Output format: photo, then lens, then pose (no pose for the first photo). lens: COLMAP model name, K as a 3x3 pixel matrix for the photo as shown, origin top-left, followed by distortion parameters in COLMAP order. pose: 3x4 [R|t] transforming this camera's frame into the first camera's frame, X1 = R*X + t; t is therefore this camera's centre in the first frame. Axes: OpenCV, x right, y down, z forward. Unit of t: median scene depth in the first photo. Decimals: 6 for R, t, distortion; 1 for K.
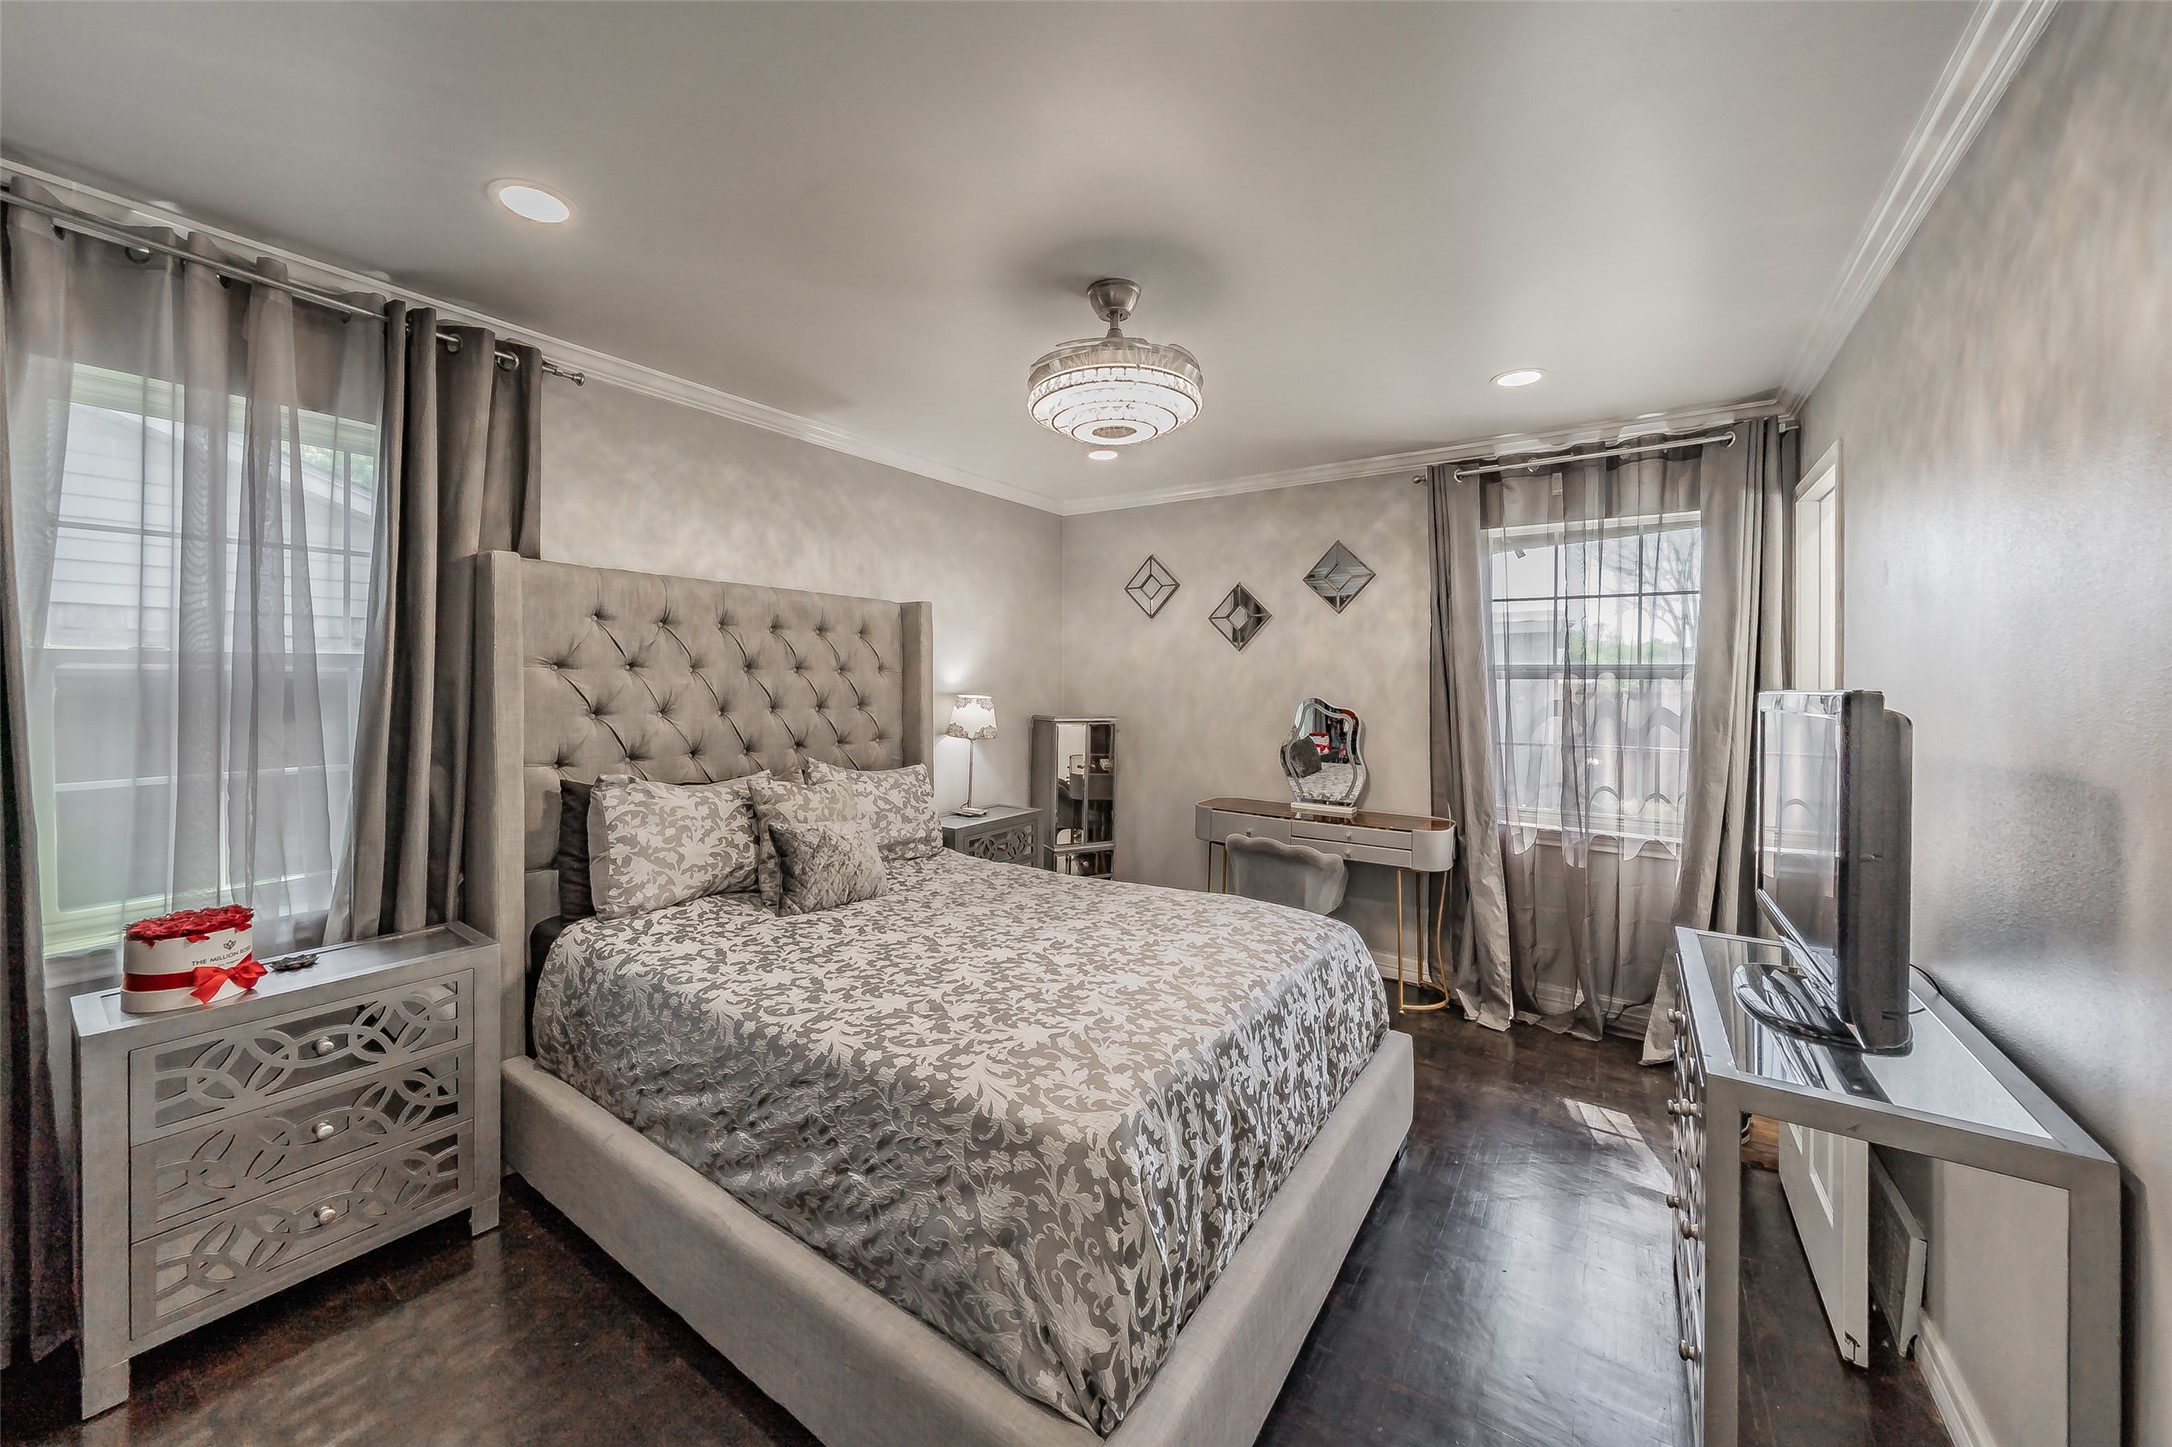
lens RADIAL K [[805.5, 0, 1094.5], [0, 805.5, 704.0], [0, 0, 1]] dist [-0.000279, -0.000117]
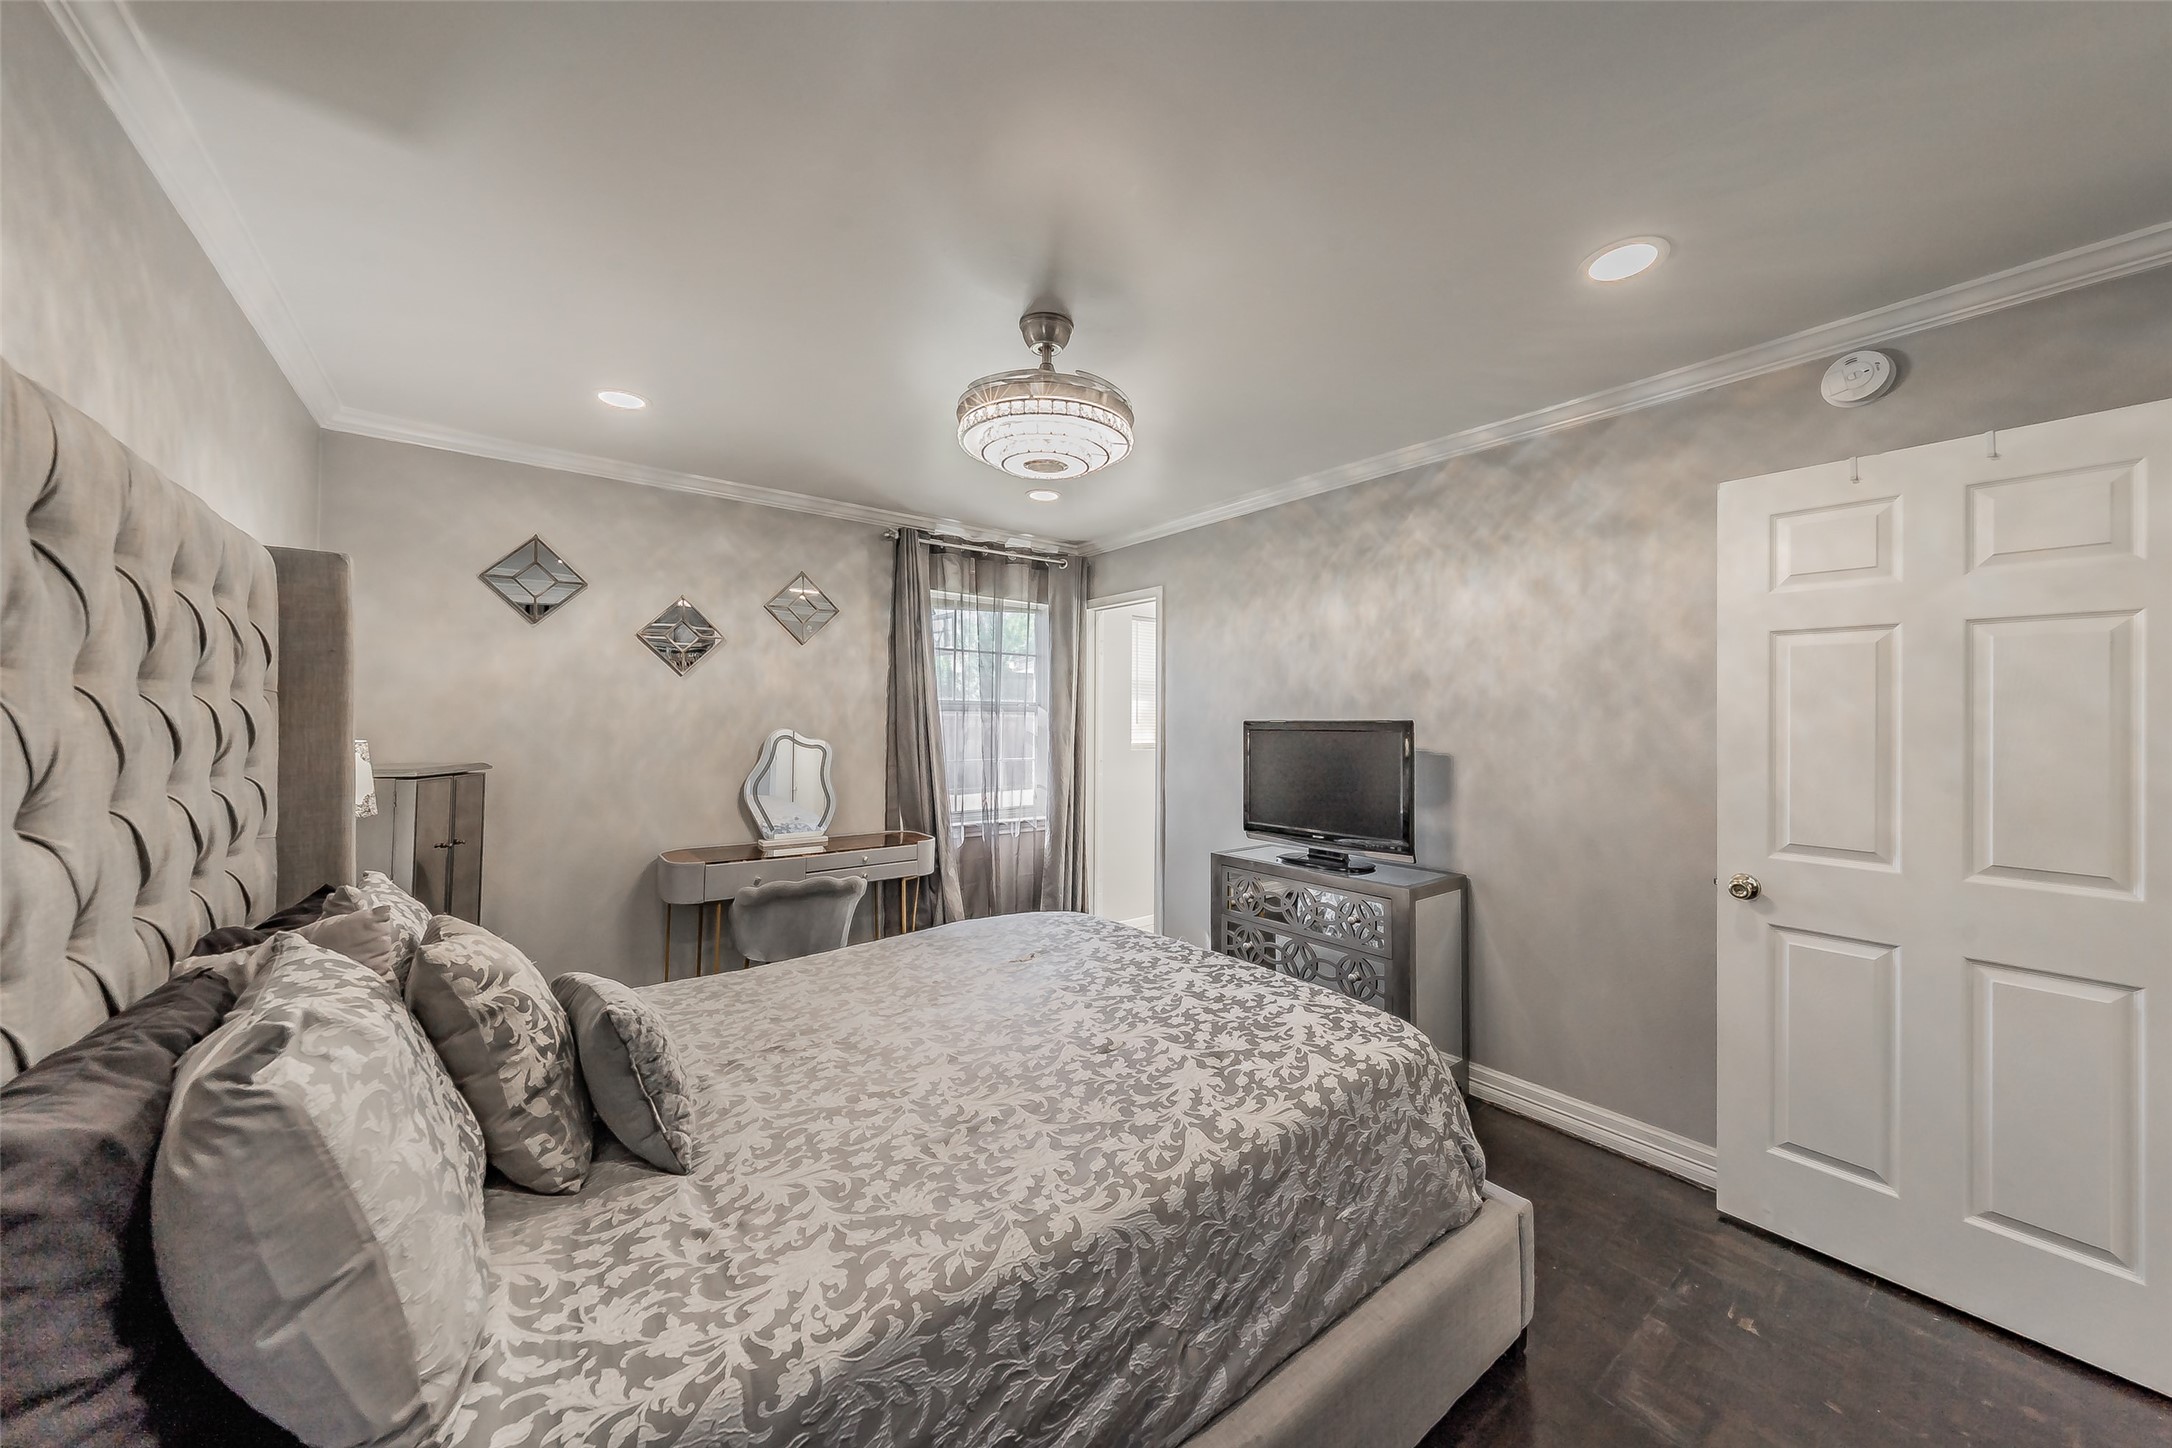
lens RADIAL K [[751.2, 0, 1090.8], [0, 751.2, 715.2], [0, 0, 1]] dist [-0.001319, -0.000059]
pose [[0.306351, -0.001005, 0.951918, -0.527517], [0.021568, 0.999750, -0.005885, -0.012667], [-0.951674, 0.022334, 0.306296, 0.414546]]
